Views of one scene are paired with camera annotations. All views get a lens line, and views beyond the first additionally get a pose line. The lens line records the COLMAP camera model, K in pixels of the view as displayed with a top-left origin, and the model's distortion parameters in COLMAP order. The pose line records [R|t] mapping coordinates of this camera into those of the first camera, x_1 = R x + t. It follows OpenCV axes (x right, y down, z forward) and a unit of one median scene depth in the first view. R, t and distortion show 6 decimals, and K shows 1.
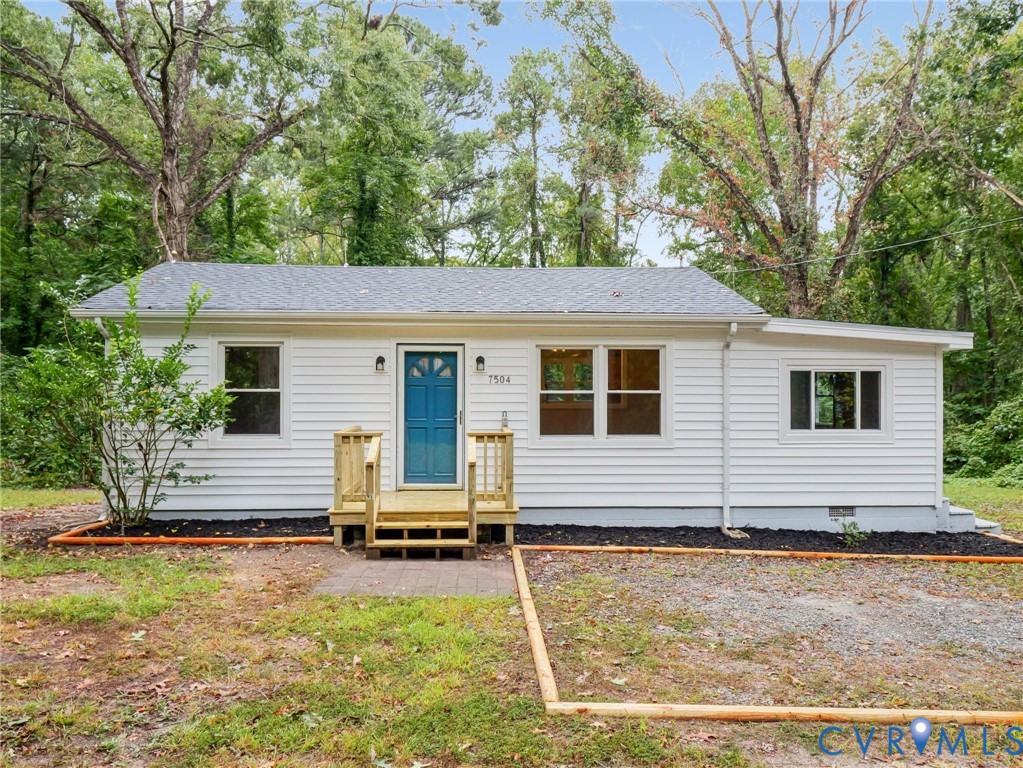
lens RADIAL K [[799.9, 0, 511.5], [0, 799.9, 384.0], [0, 0, 1]] dist [0.004021, 0.001489]
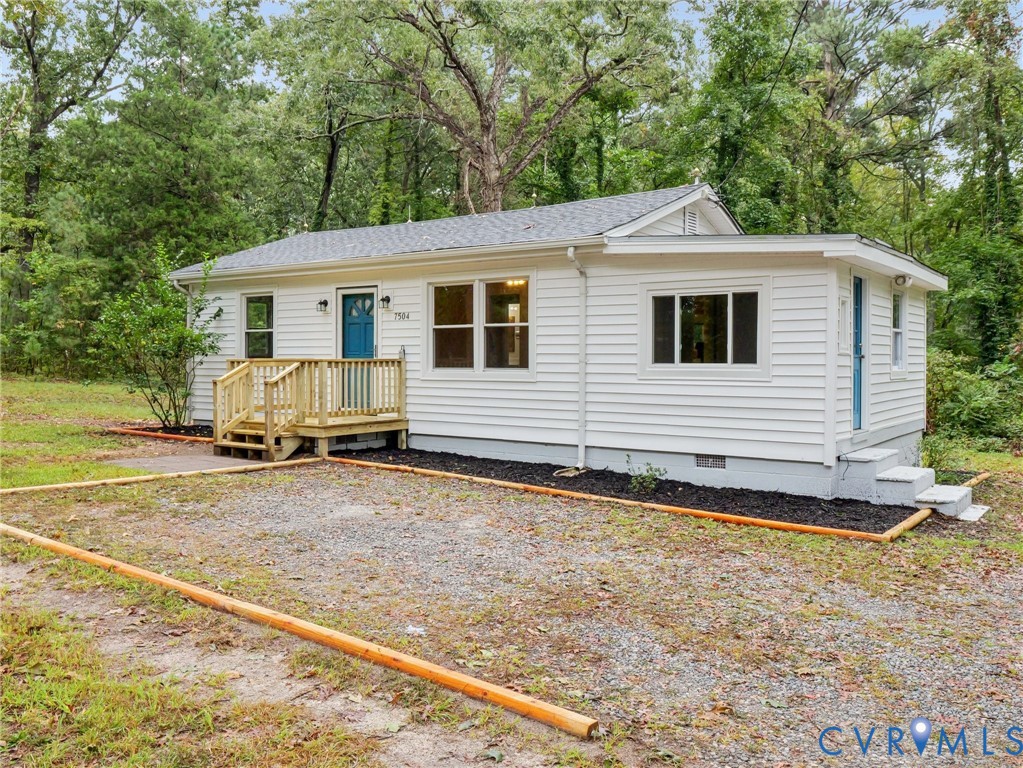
lens RADIAL K [[885.6, 0, 511.5], [0, 885.6, 384.0], [0, 0, 1]] dist [0.006766, 0.000884]
pose [[0.777235, 0.016683, -0.628989, 0.854044], [0.006885, 0.999363, 0.035015, 0.044918], [0.629173, -0.031546, 0.776625, 0.148803]]
